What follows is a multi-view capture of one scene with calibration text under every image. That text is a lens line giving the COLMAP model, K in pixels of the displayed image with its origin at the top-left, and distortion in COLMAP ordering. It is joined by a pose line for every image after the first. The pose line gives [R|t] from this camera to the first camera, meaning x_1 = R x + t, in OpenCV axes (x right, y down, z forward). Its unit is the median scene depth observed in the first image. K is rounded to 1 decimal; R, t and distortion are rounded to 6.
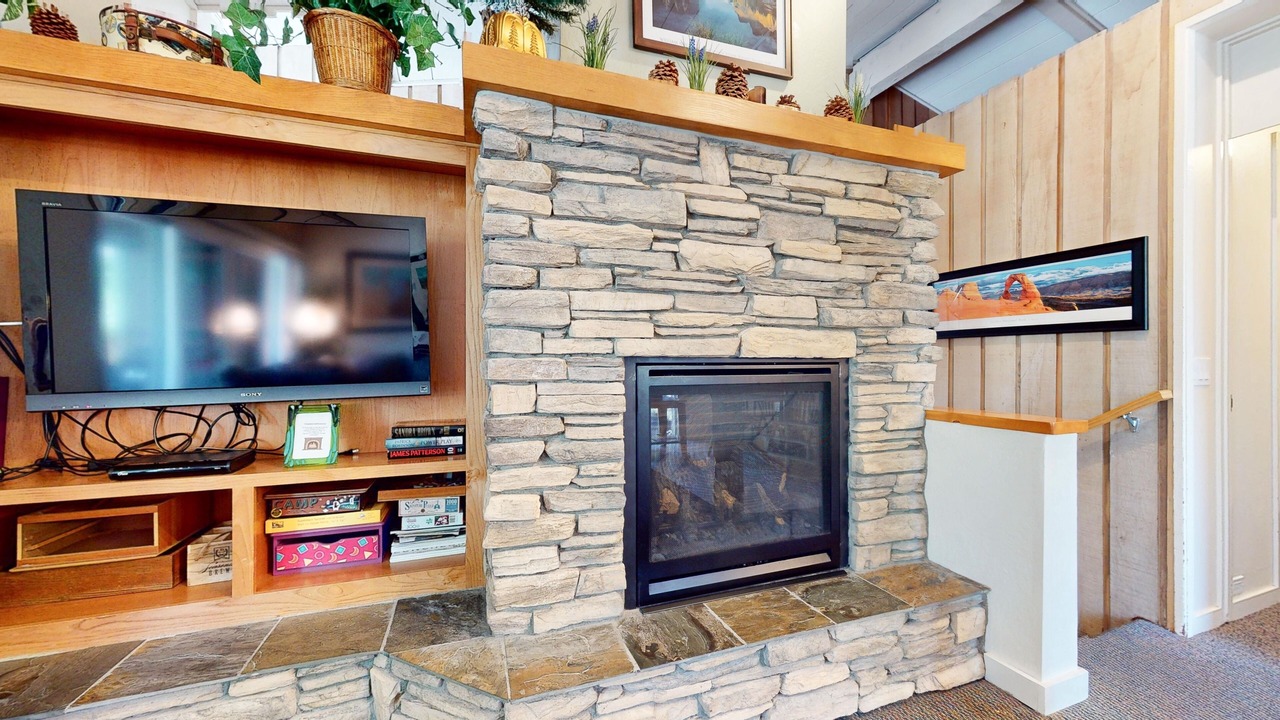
lens RADIAL K [[469.2, 0, 640.1], [0, 469.2, 361.6], [0, 0, 1]] dist [-0.000275, 0.000036]
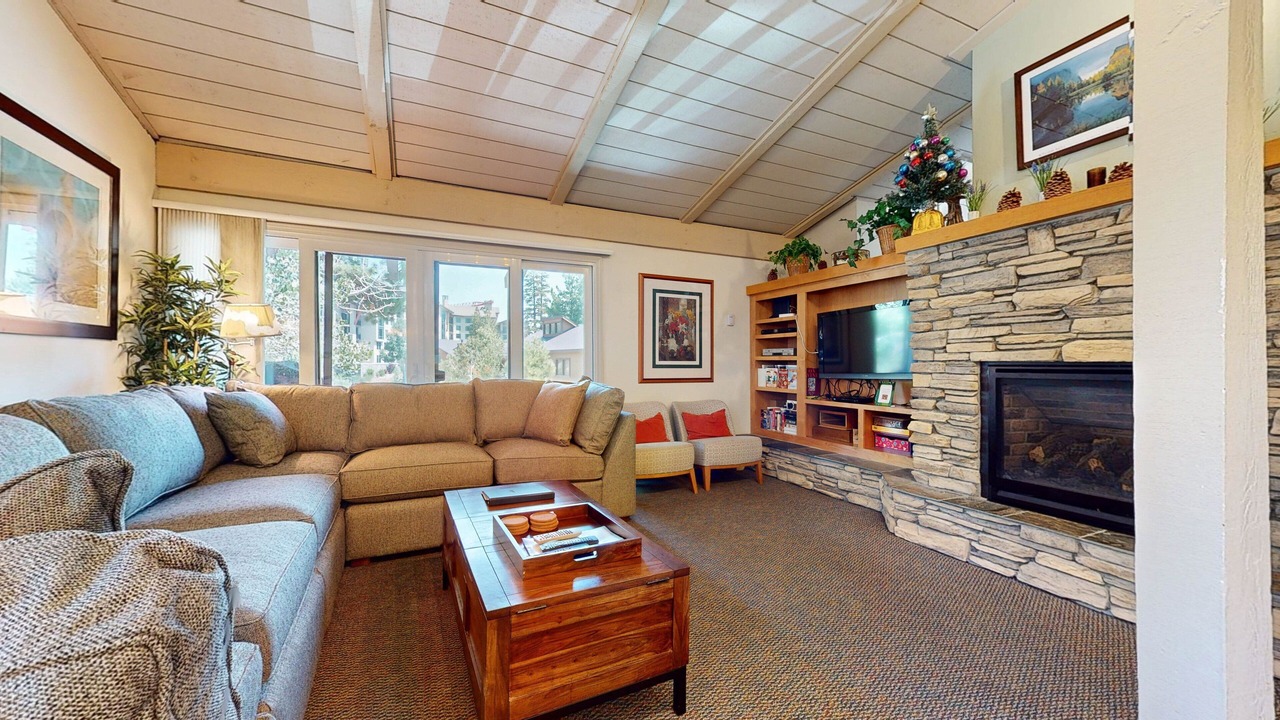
lens RADIAL K [[469.2, 0, 640.1], [0, 469.2, 361.6], [0, 0, 1]] dist [-0.000275, 0.000036]
pose [[0.091893, -0.001650, -0.995768, 1.698123], [0.000189, 0.999999, -0.001640, -0.007468], [0.995769, -0.000037, 0.091893, -0.524910]]
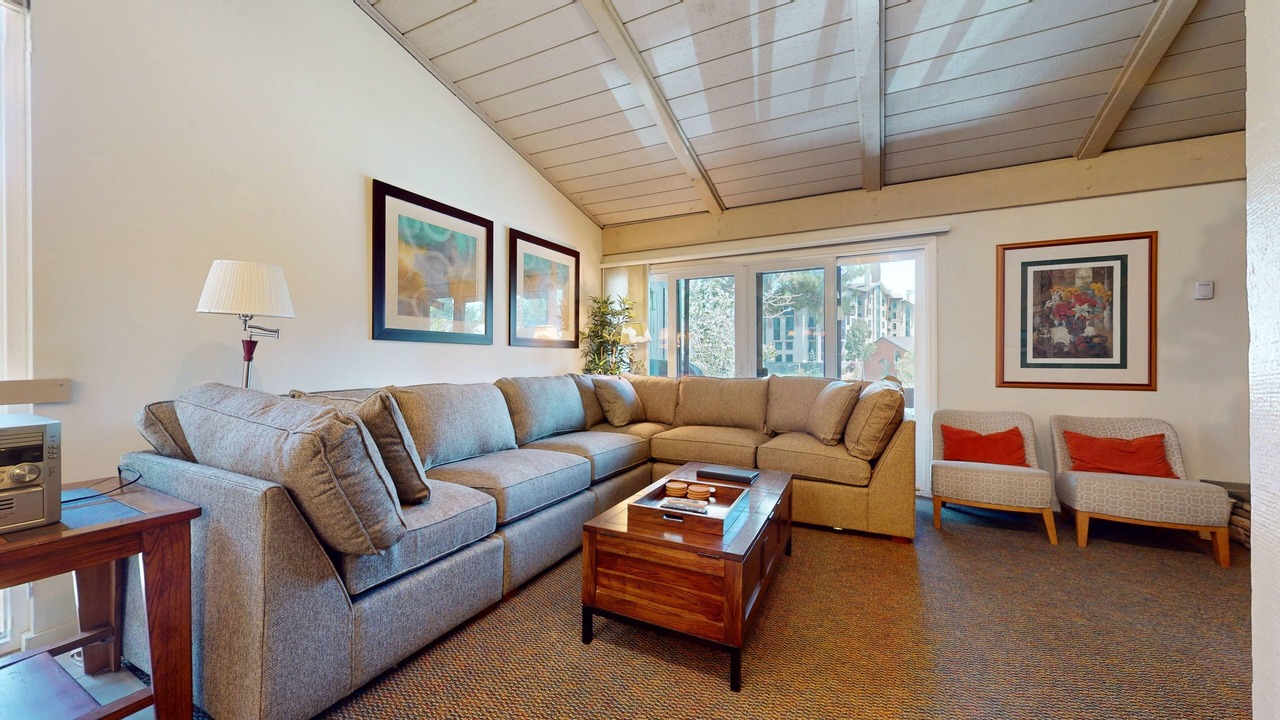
lens RADIAL K [[469.2, 0, 640.1], [0, 469.2, 361.6], [0, 0, 1]] dist [-0.000275, 0.000036]
pose [[-0.738601, 0.000317, -0.674143, 1.580880], [0.000481, 1.000000, -0.000056, -0.001249], [0.674143, -0.000366, -0.738601, 0.295652]]
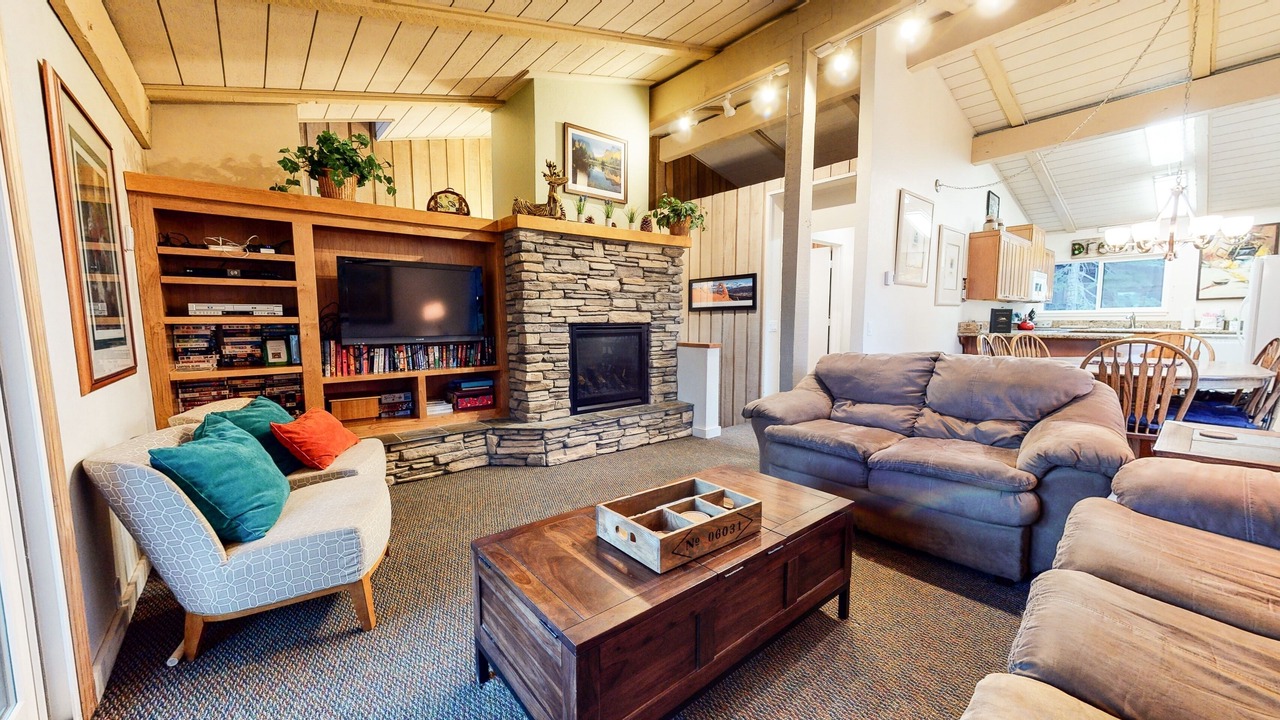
lens RADIAL K [[469.2, 0, 640.1], [0, 469.2, 361.6], [0, 0, 1]] dist [-0.000275, 0.000036]
pose [[0.941439, -0.034073, 0.335458, -0.551144], [0.001271, 0.995233, 0.097522, -0.052401], [-0.337181, -0.091384, 0.936994, -1.670246]]
